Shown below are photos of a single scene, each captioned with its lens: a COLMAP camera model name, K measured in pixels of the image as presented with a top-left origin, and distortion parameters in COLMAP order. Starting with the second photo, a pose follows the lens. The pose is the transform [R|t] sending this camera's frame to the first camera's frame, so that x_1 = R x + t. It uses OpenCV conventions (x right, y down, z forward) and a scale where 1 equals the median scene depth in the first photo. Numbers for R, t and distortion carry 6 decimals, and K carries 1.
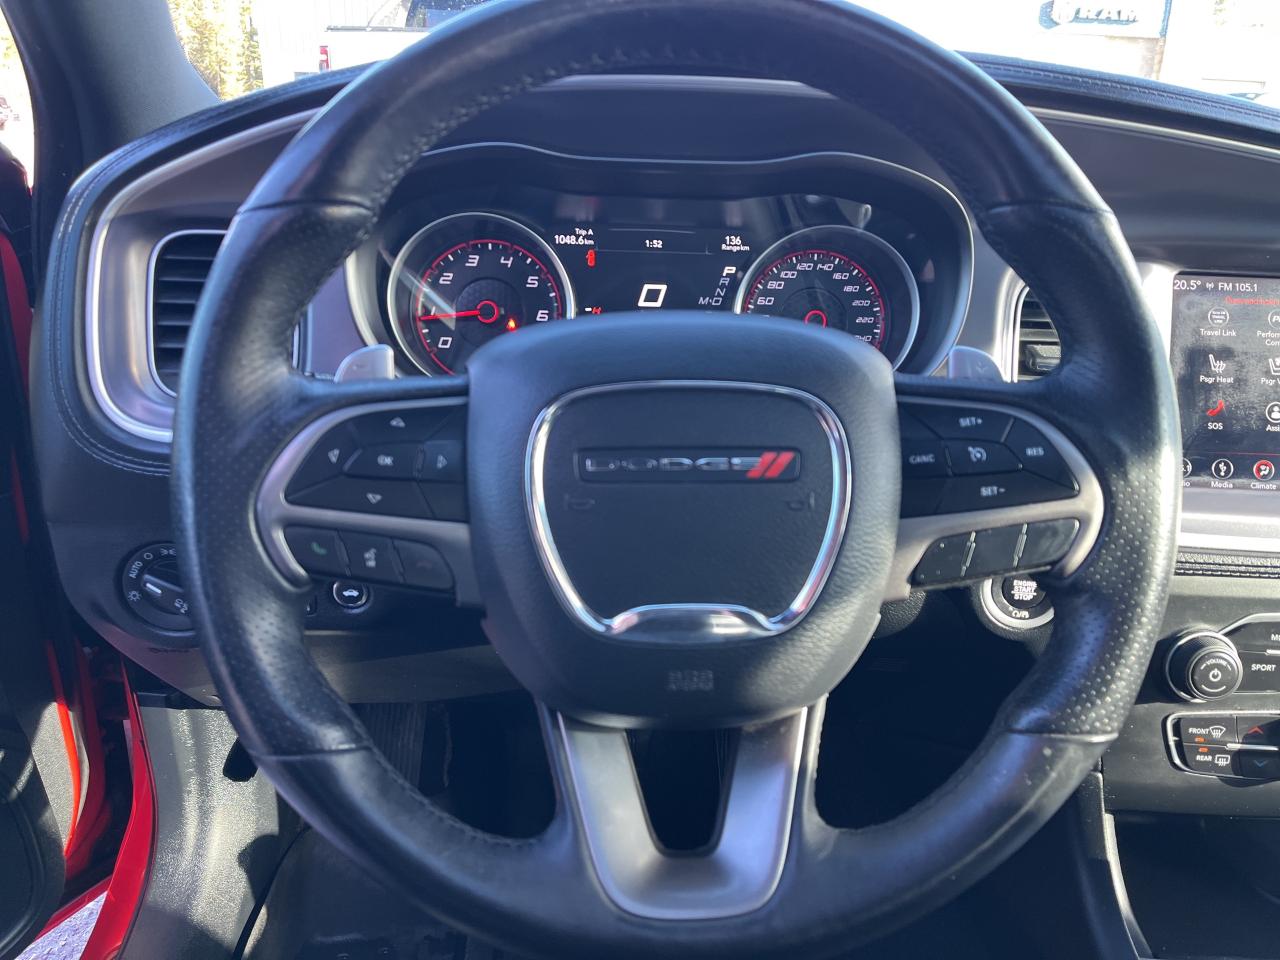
lens RADIAL K [[977.6, 0, 640.0], [0, 977.6, 480.0], [0, 0, 1]] dist [0.105770, -0.139149]
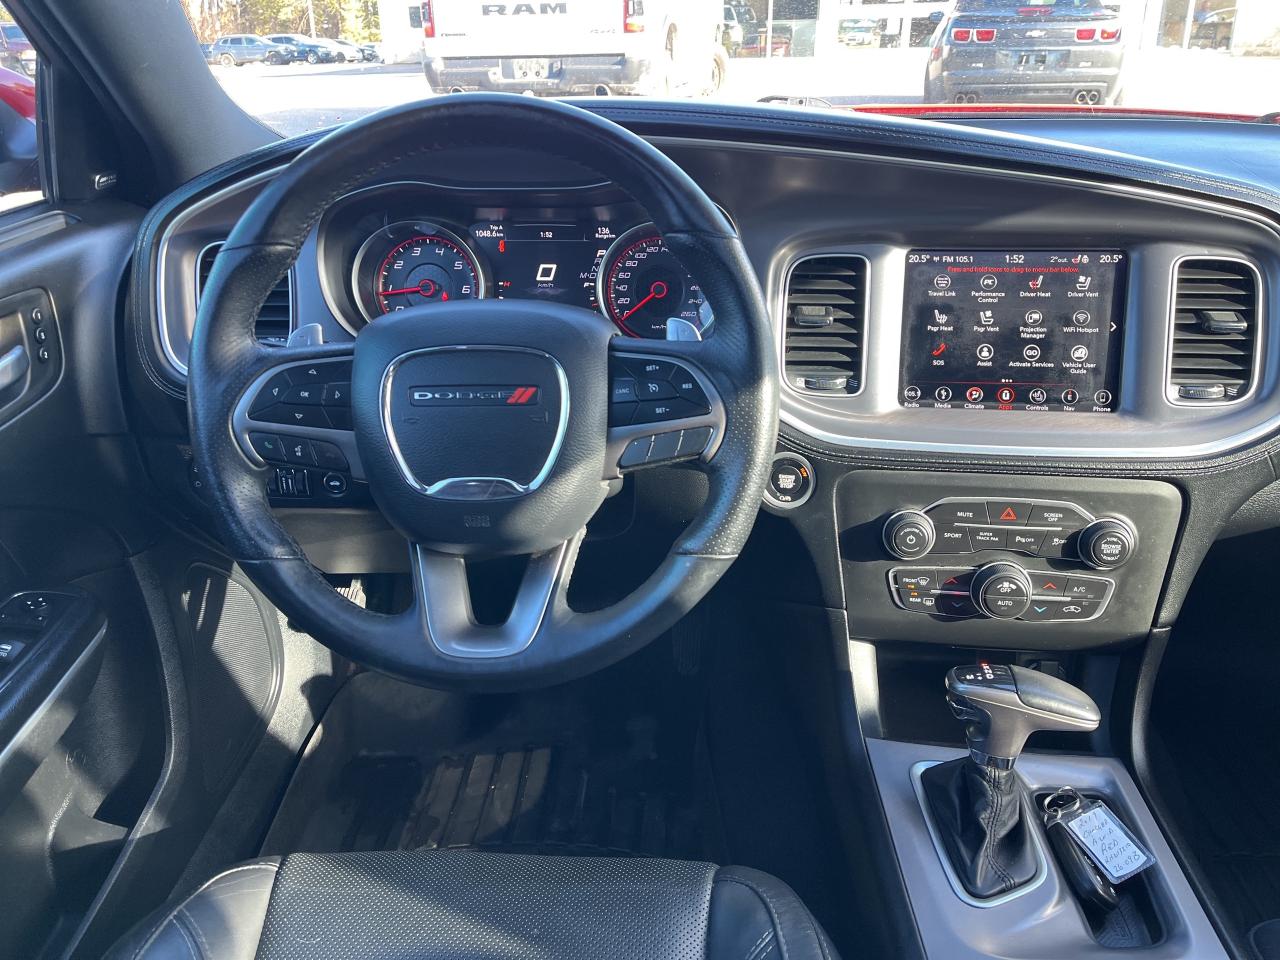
lens RADIAL K [[1011.4, 0, 648.8], [0, 1011.4, 474.1], [0, 0, 1]] dist [0.108987, -0.159859]
pose [[0.991935, 0.000543, -0.126747, 0.375320], [0.007477, 0.997999, 0.062791, 0.007863], [0.126527, -0.063233, 0.989946, -0.466402]]
